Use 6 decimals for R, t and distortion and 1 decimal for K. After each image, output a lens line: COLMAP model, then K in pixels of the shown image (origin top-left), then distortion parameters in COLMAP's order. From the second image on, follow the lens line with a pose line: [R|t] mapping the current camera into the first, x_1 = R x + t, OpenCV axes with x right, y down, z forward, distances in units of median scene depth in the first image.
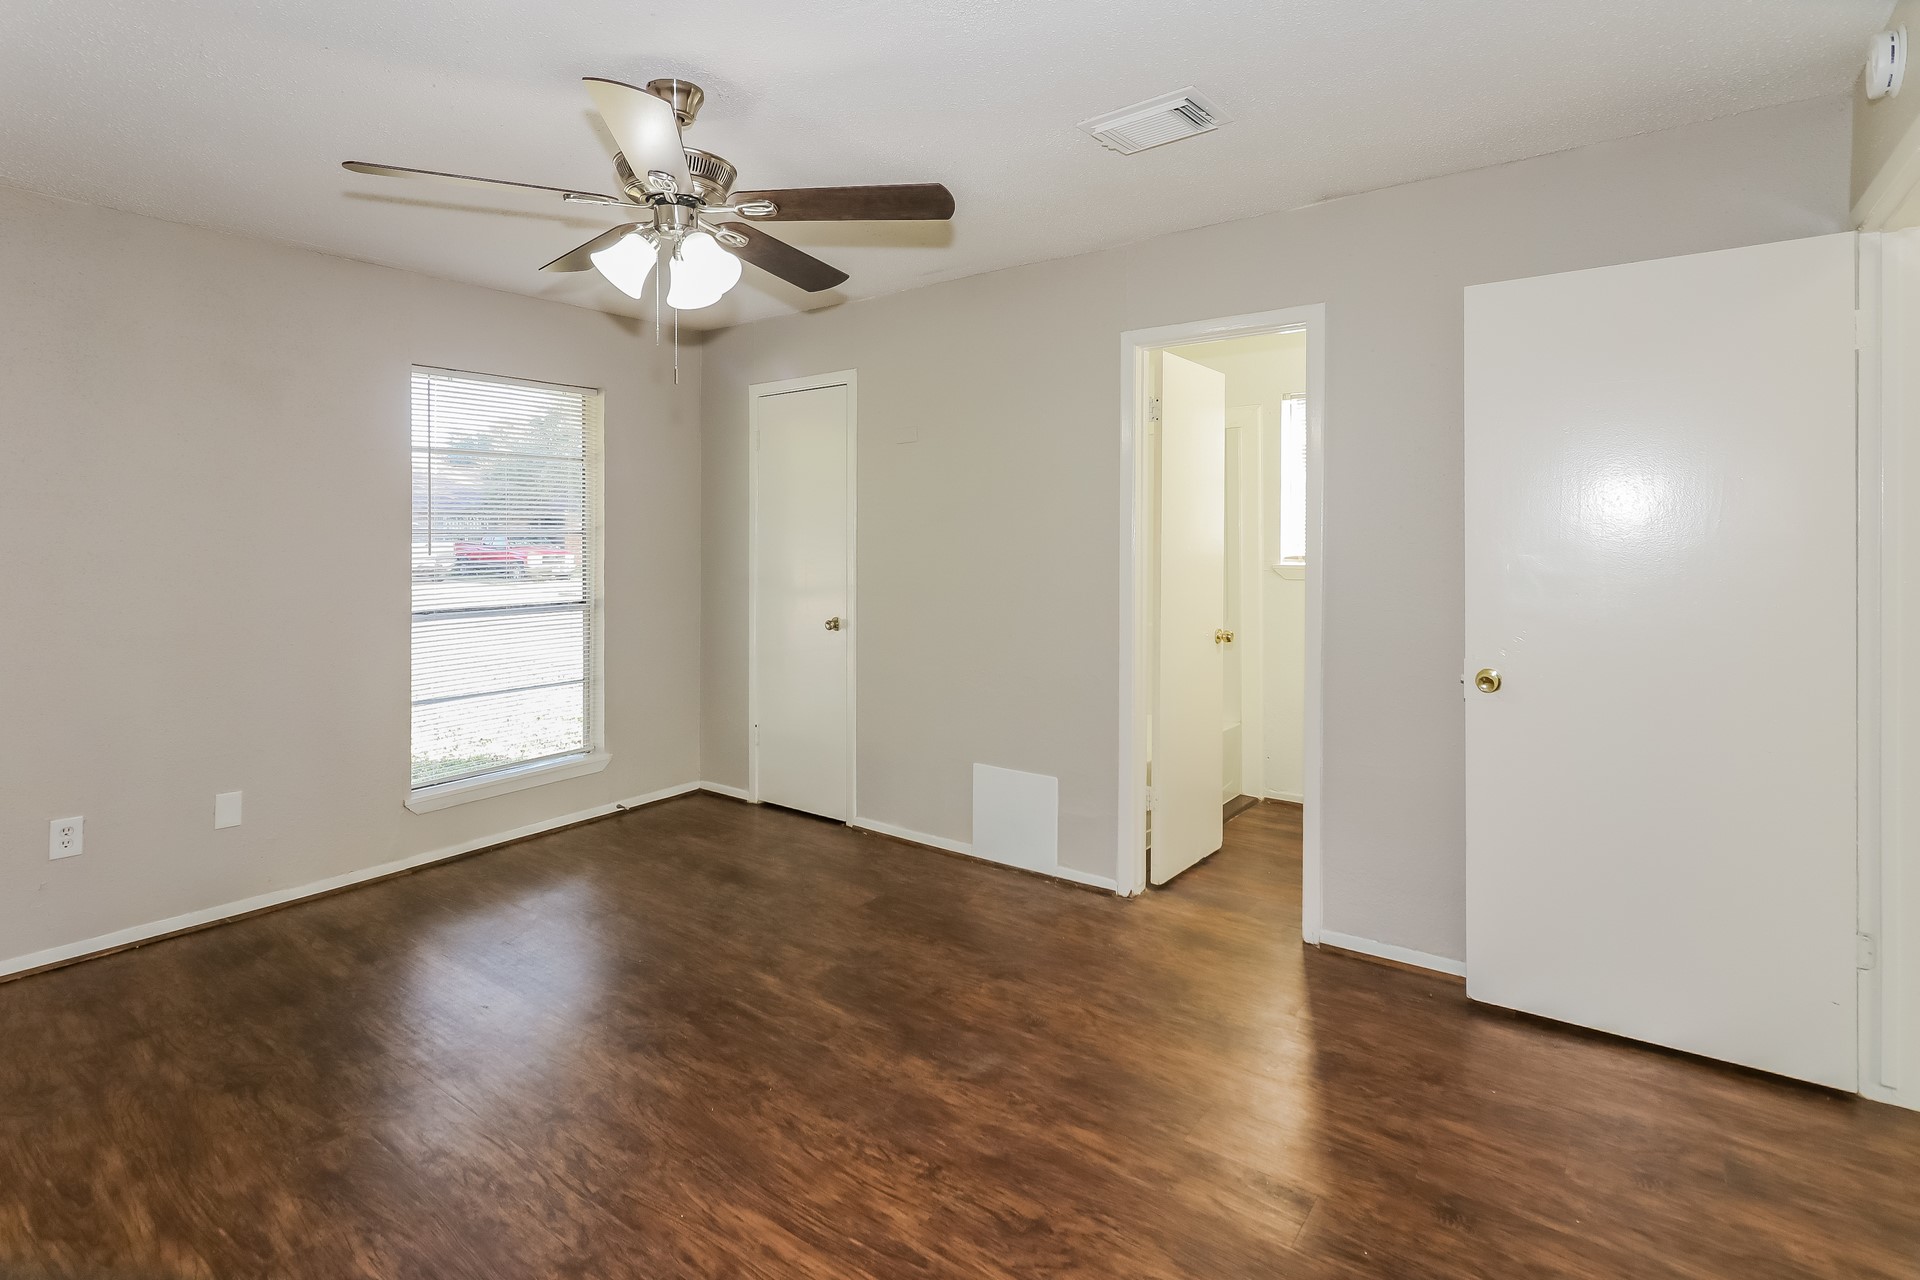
lens RADIAL K [[931.1, 0, 958.6], [0, 931.1, 544.2], [0, 0, 1]] dist [0.001375, 0.000252]
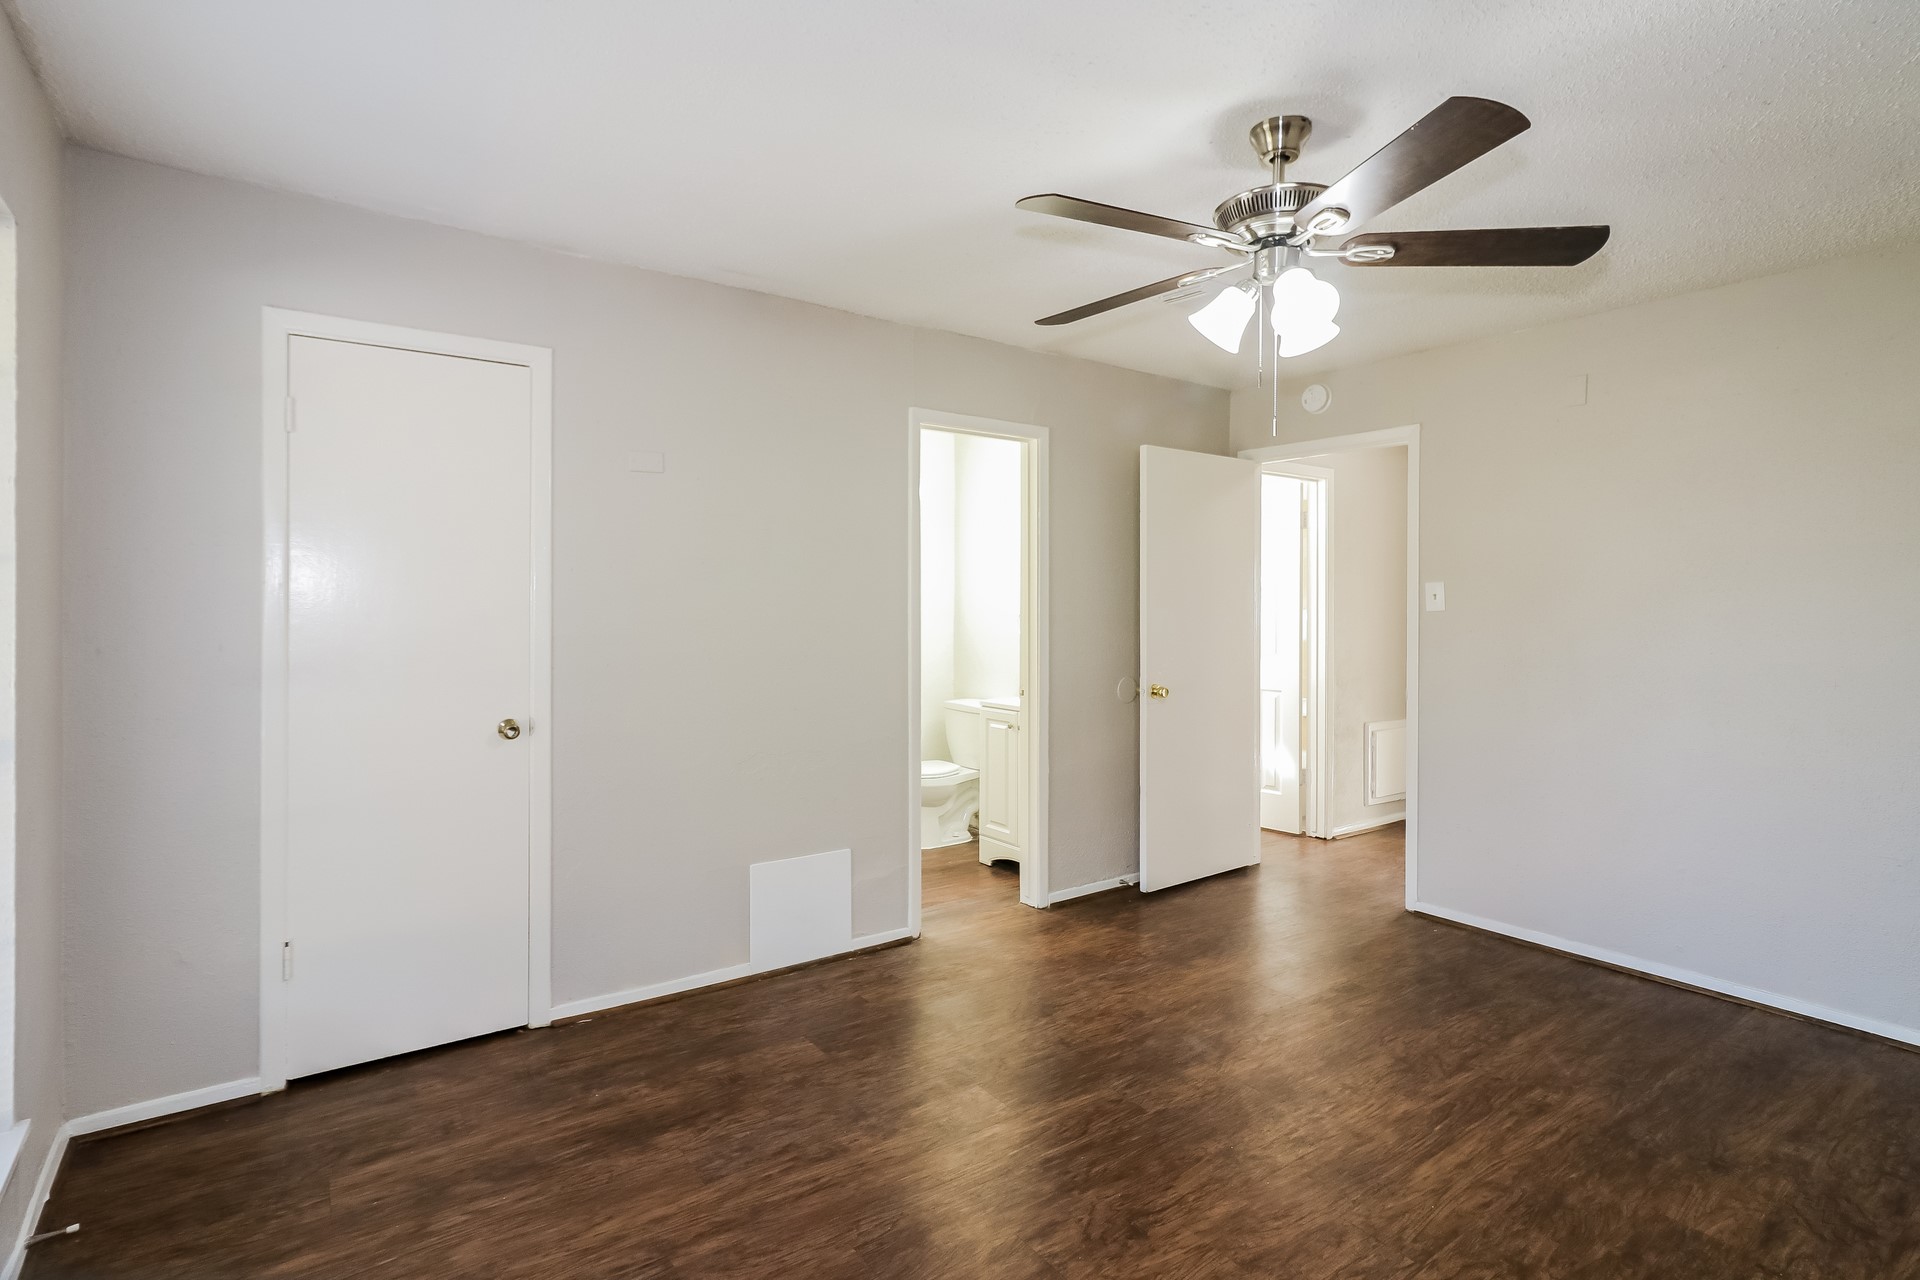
lens RADIAL K [[914.1, 0, 954.5], [0, 914.1, 605.3], [0, 0, 1]] dist [0.002623, 0.000554]
pose [[0.322310, 0.002064, 0.946632, -0.772089], [0.000610, 0.999997, -0.002388, 0.001160], [-0.946634, 0.001347, 0.322308, 0.602765]]
